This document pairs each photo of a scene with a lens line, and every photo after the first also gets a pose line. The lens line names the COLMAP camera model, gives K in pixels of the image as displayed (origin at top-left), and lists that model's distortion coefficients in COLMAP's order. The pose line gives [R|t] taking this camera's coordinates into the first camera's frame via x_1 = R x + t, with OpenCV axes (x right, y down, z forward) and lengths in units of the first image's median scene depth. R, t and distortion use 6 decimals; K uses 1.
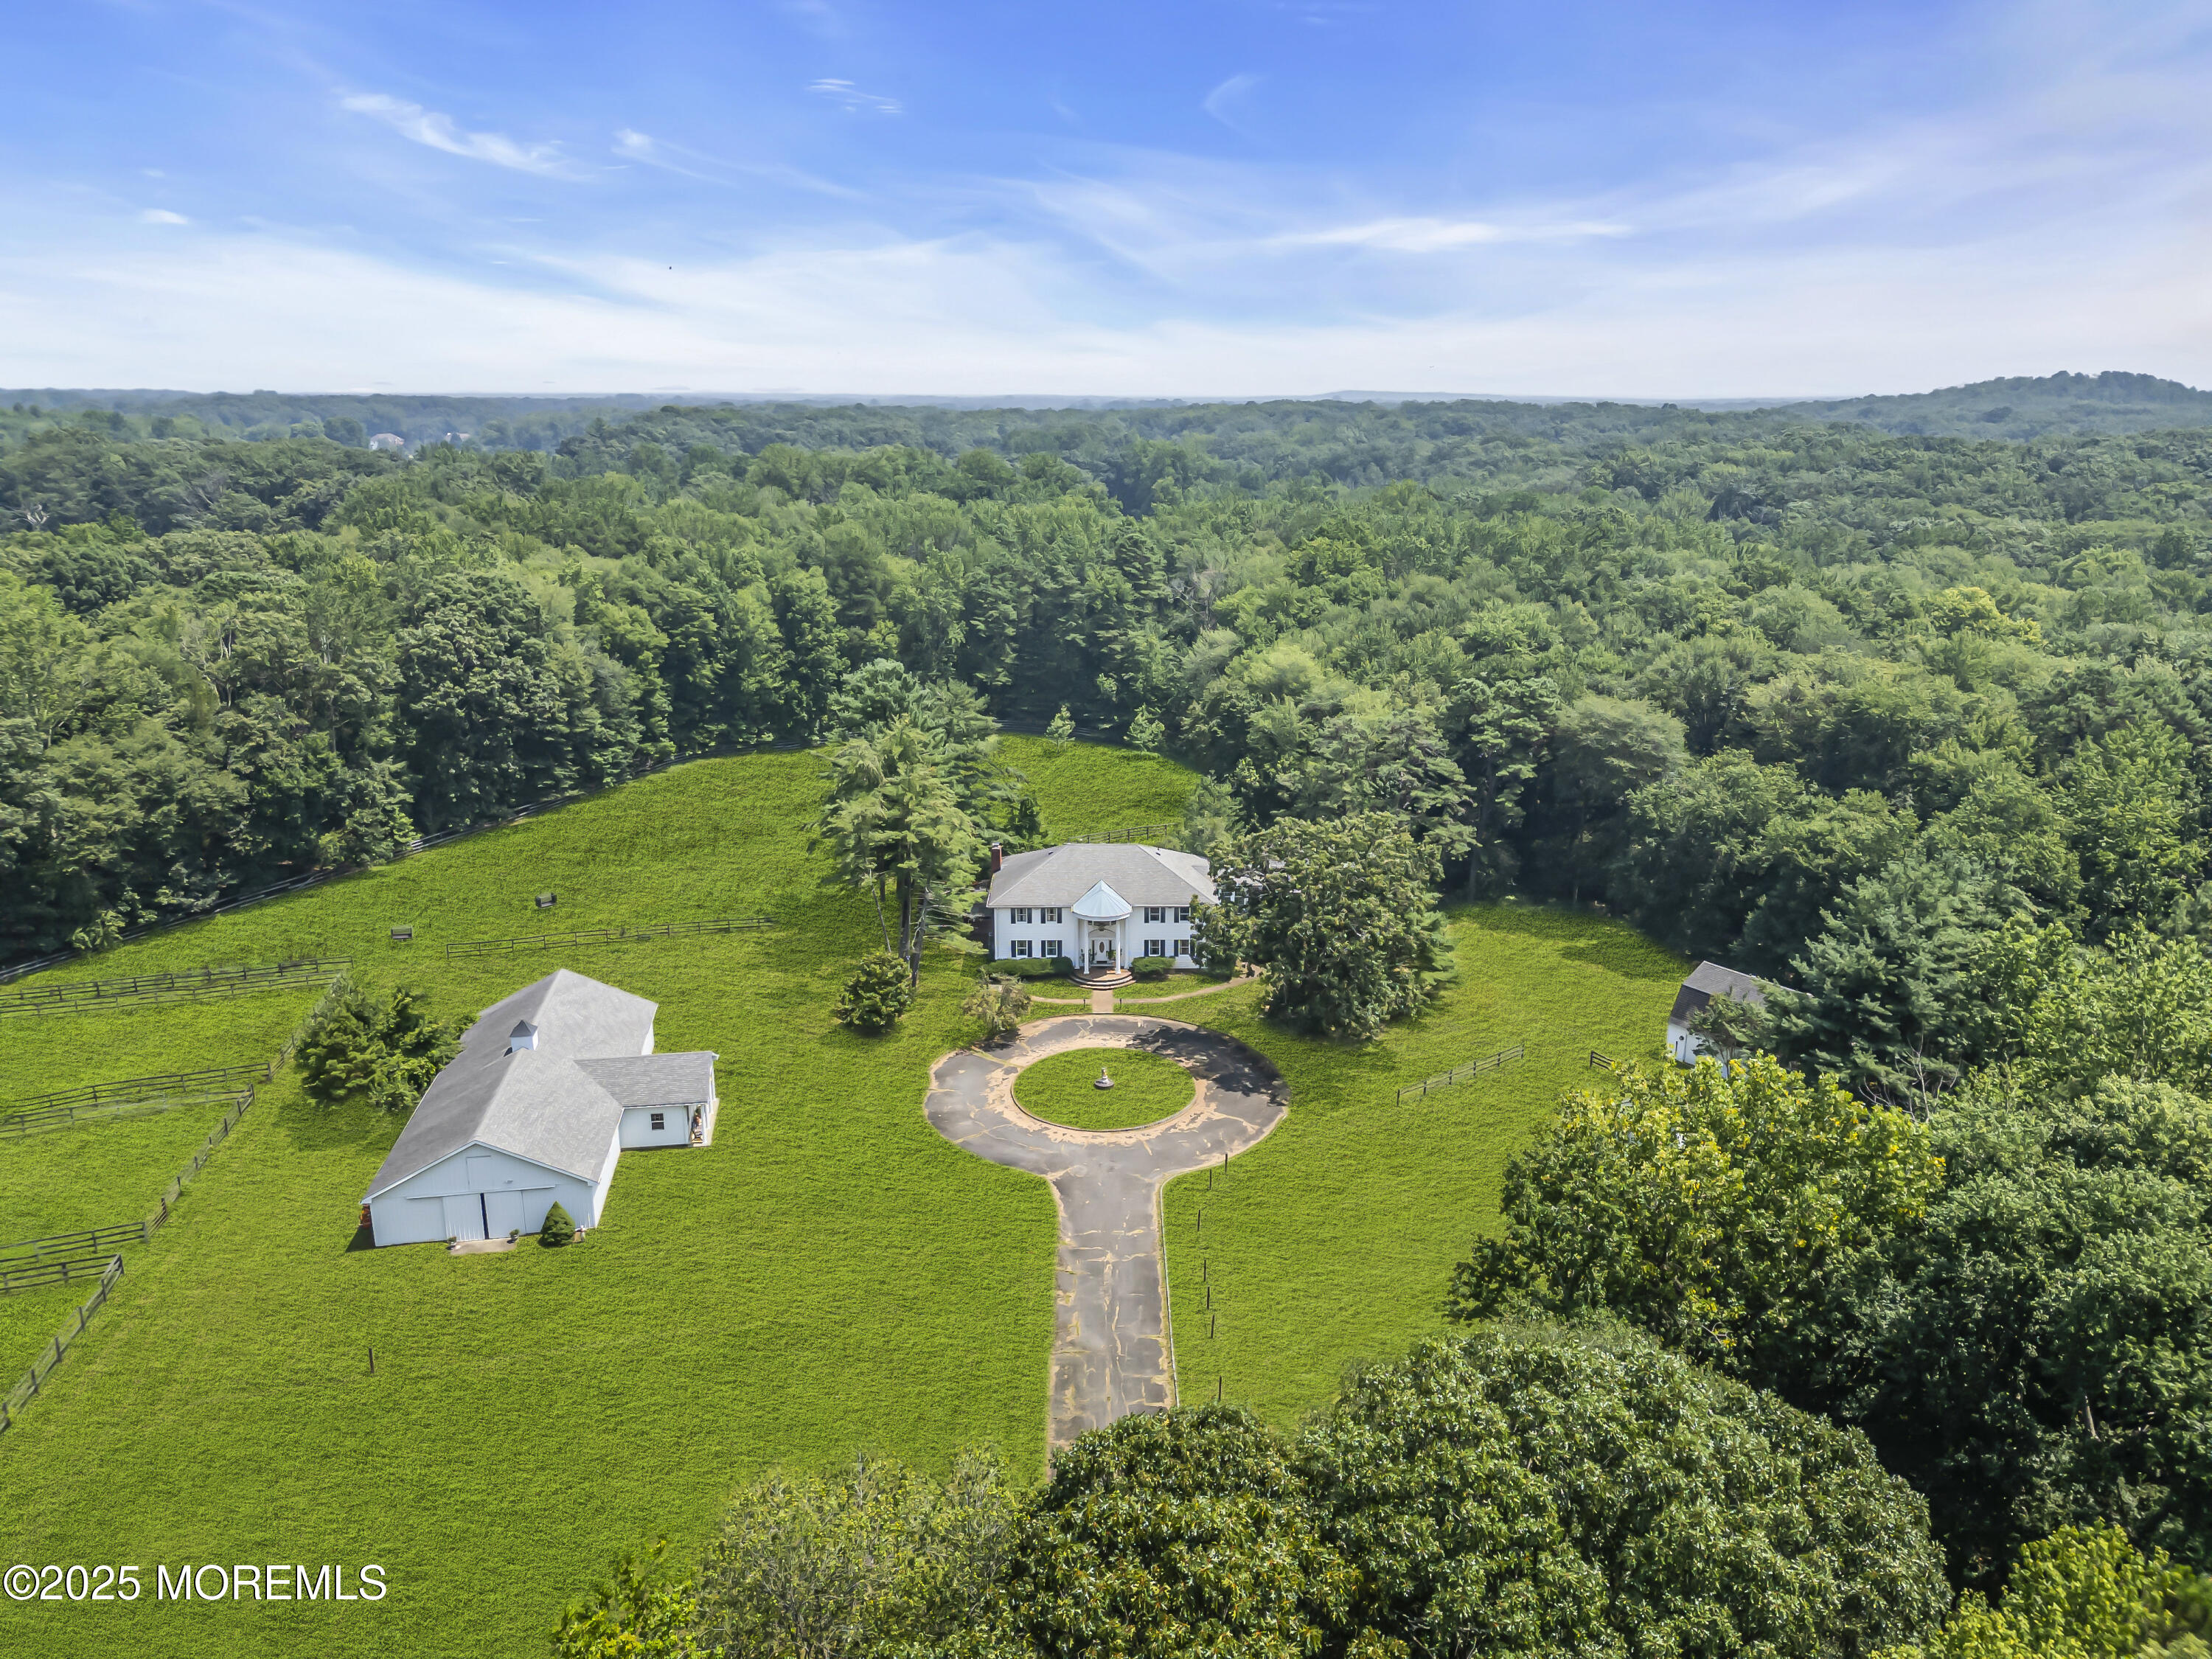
lens RADIAL K [[1535.2, 0, 1106.0], [0, 1535.2, 829.5], [0, 0, 1]] dist [0.105591, -0.130040]
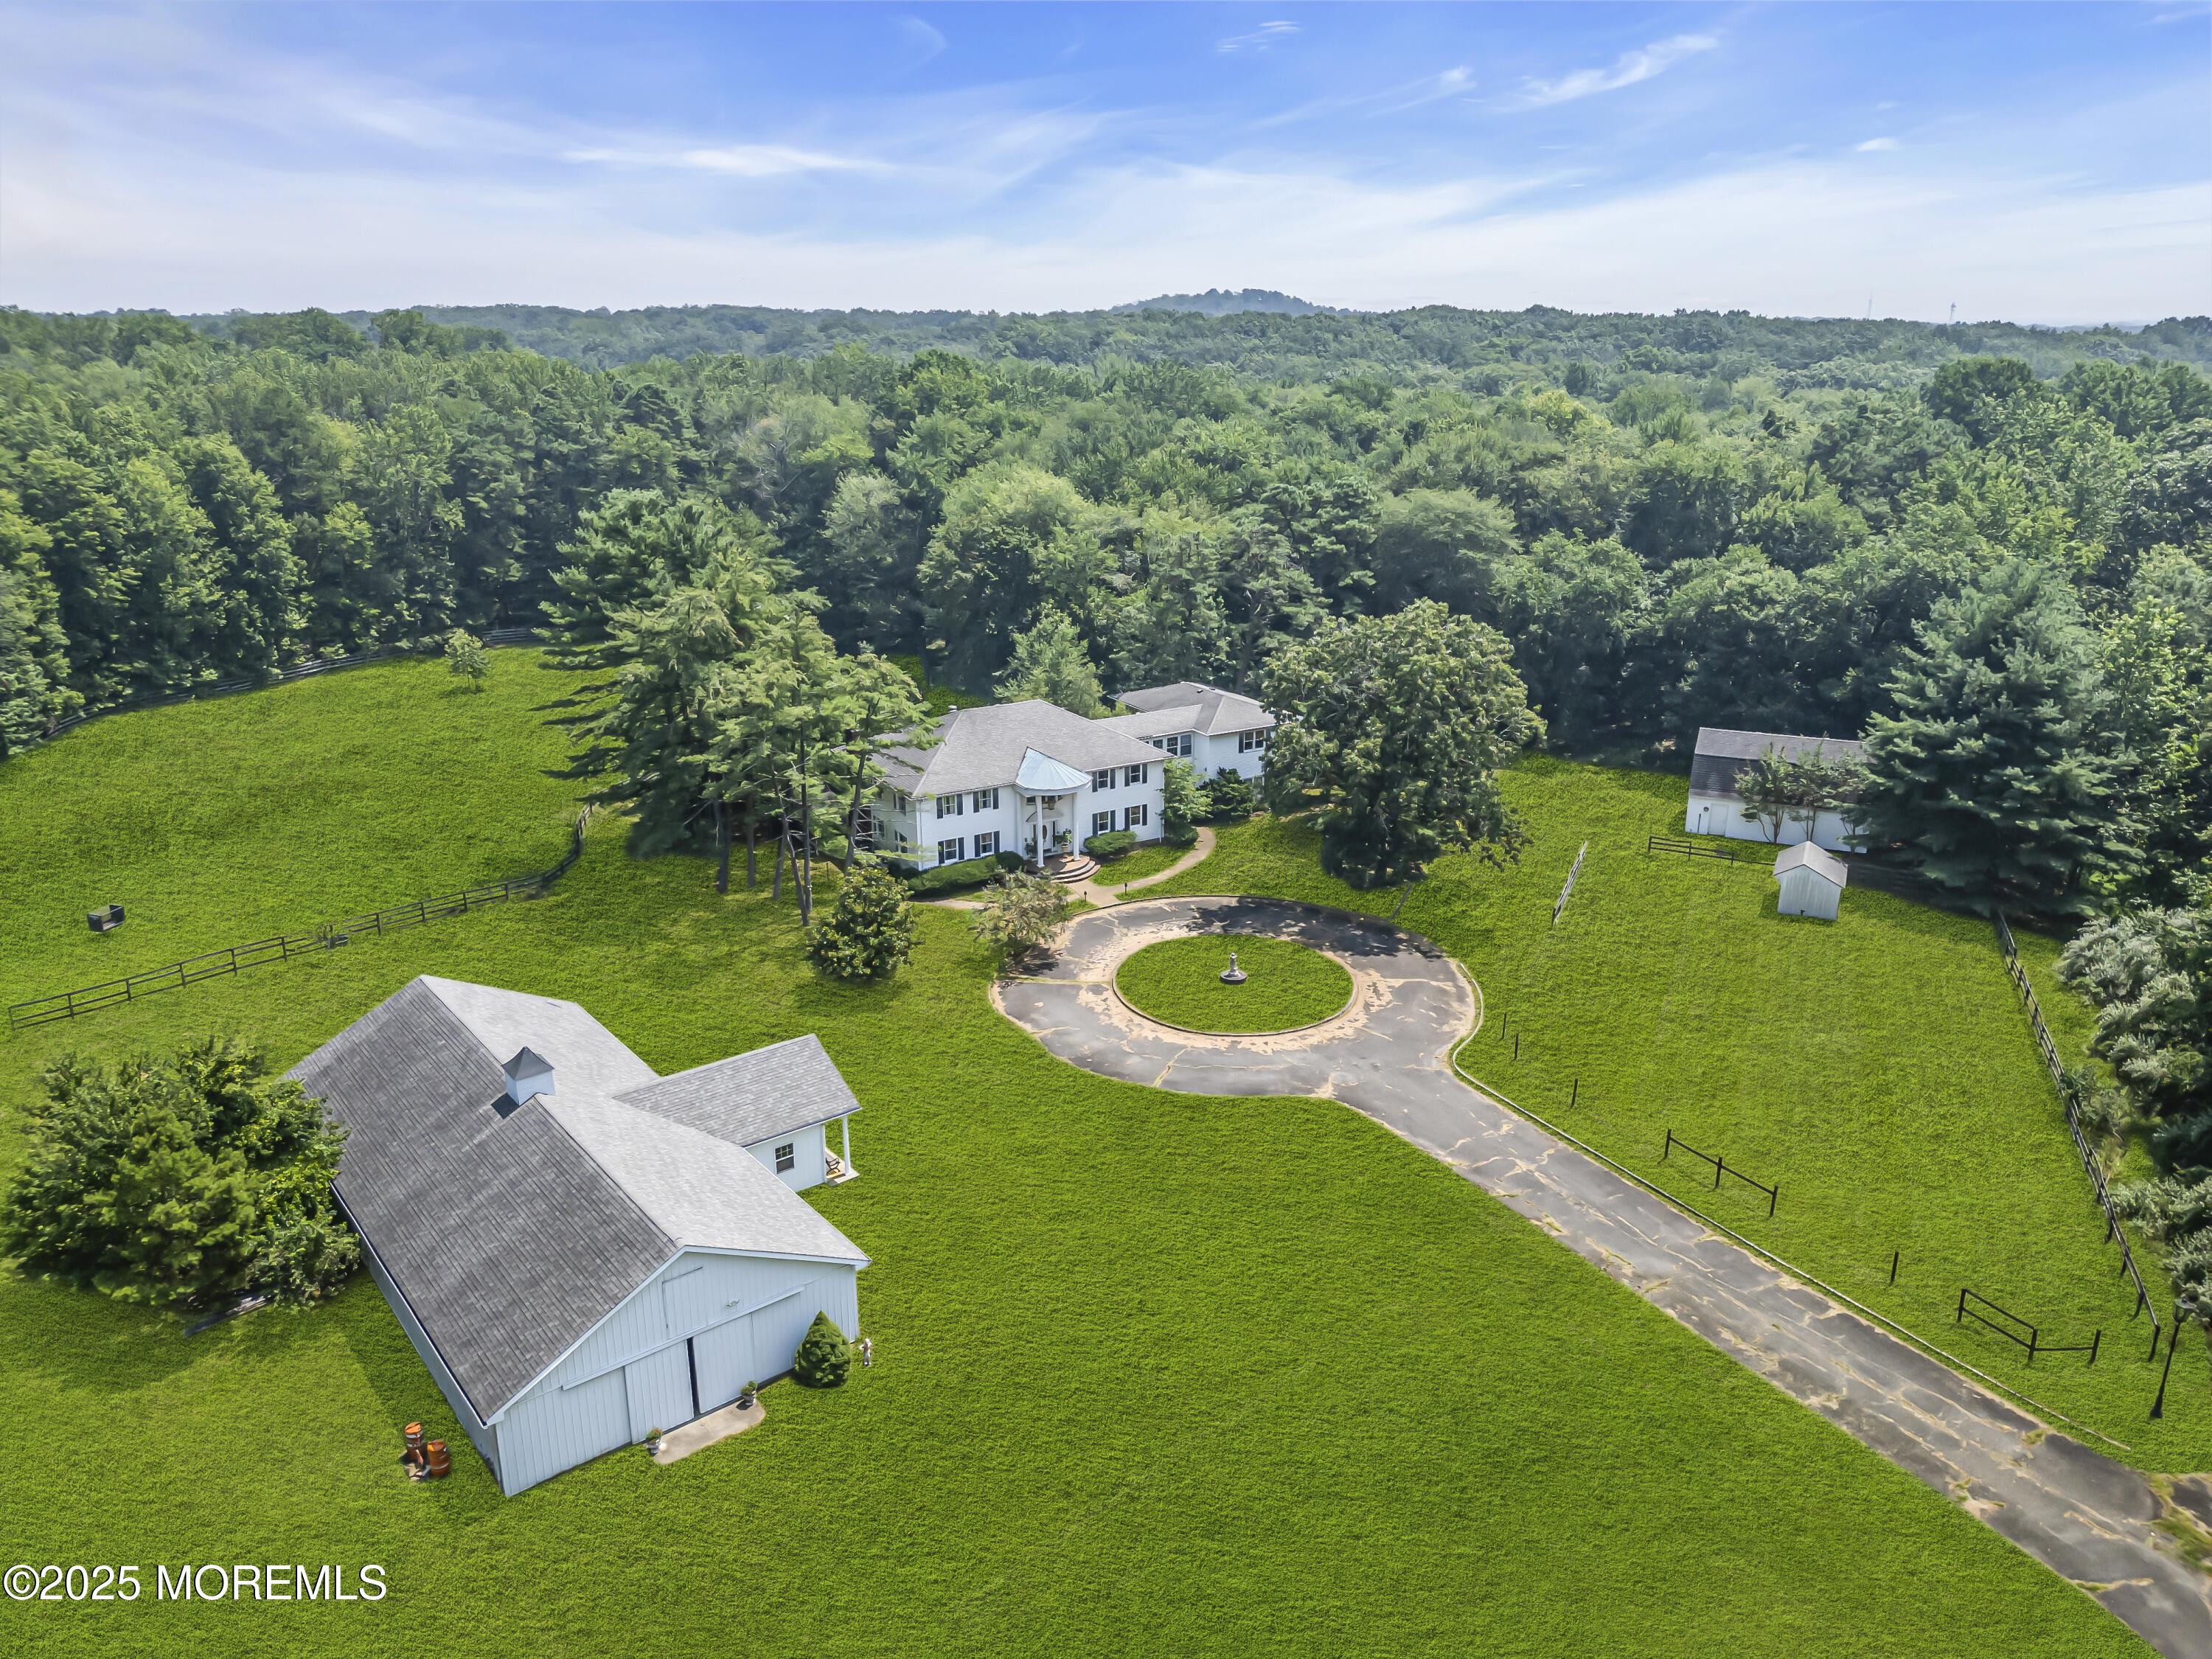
lens RADIAL K [[1535.2, 0, 1106.0], [0, 1535.2, 829.5], [0, 0, 1]] dist [0.105591, -0.130040]
pose [[0.867626, -0.156975, 0.471788, -0.291991], [0.139488, 0.987597, 0.072076, 0.020121], [-0.477251, 0.003274, 0.878761, 0.255459]]
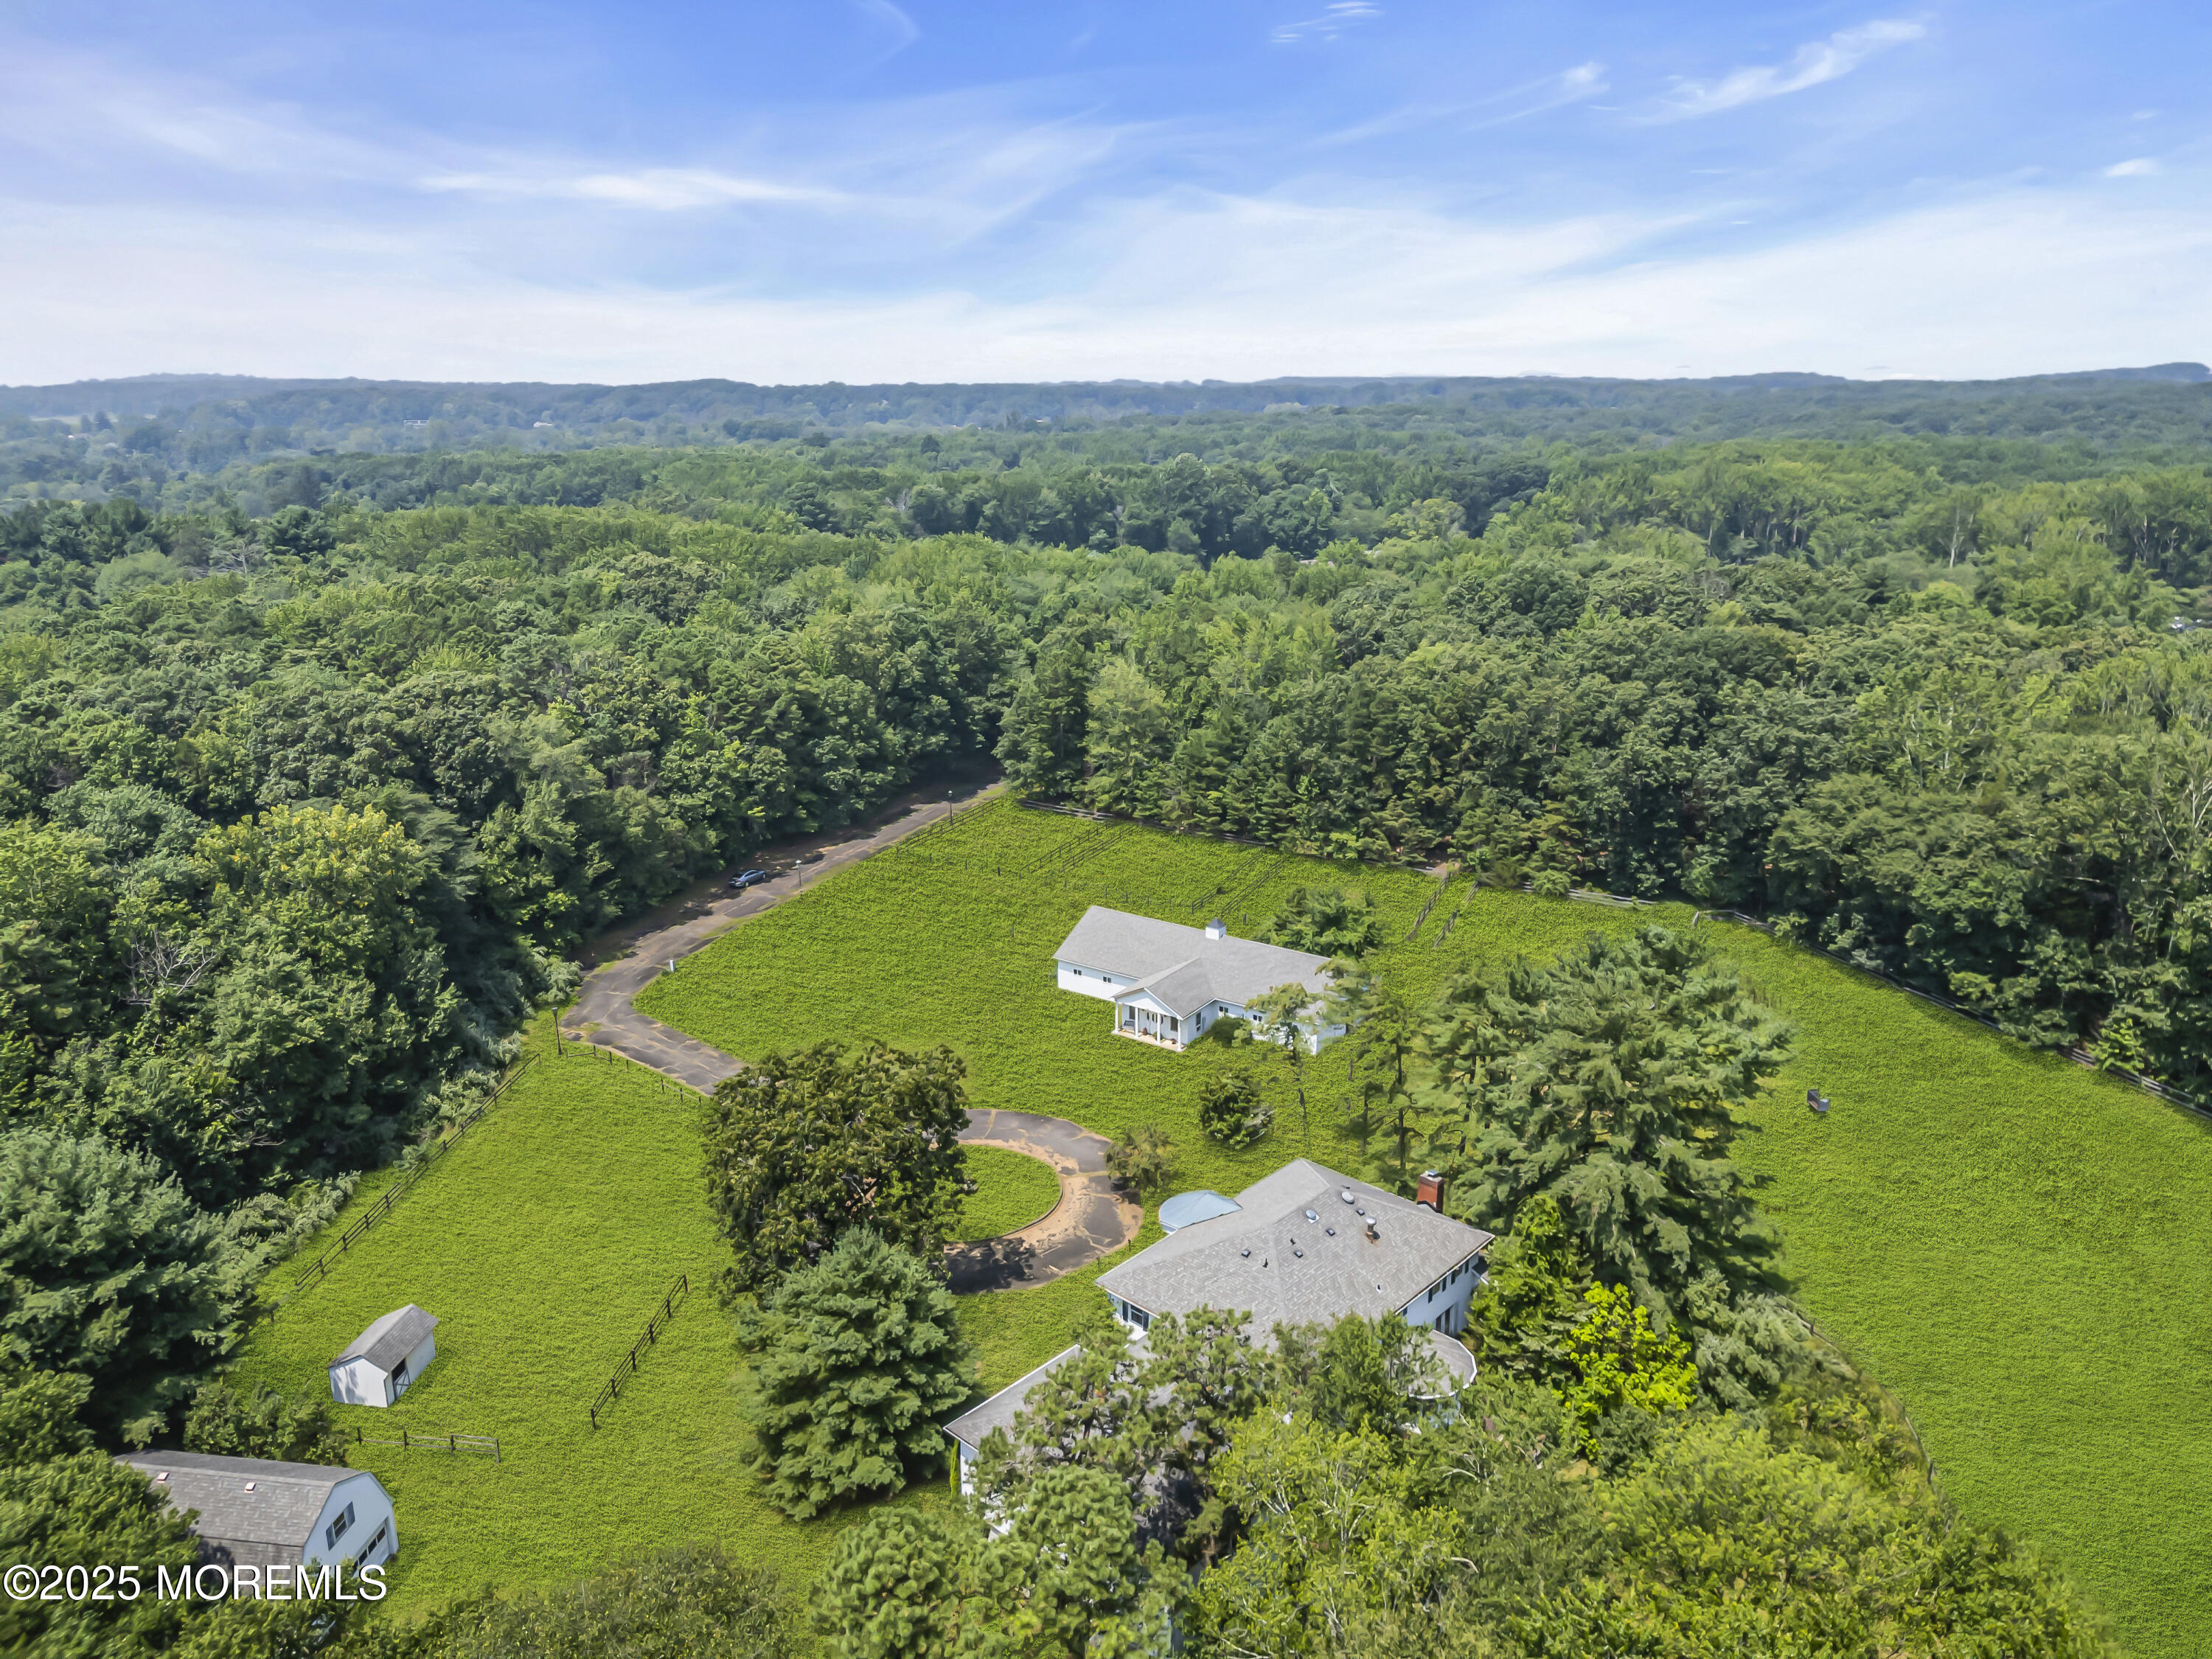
lens RADIAL K [[1535.2, 0, 1106.0], [0, 1535.2, 829.5], [0, 0, 1]] dist [0.105591, -0.130040]
pose [[-0.683730, 0.202520, -0.701070, 0.418575], [-0.197514, 0.873499, 0.444958, -0.351548], [0.702497, 0.442702, -0.557237, 1.082692]]
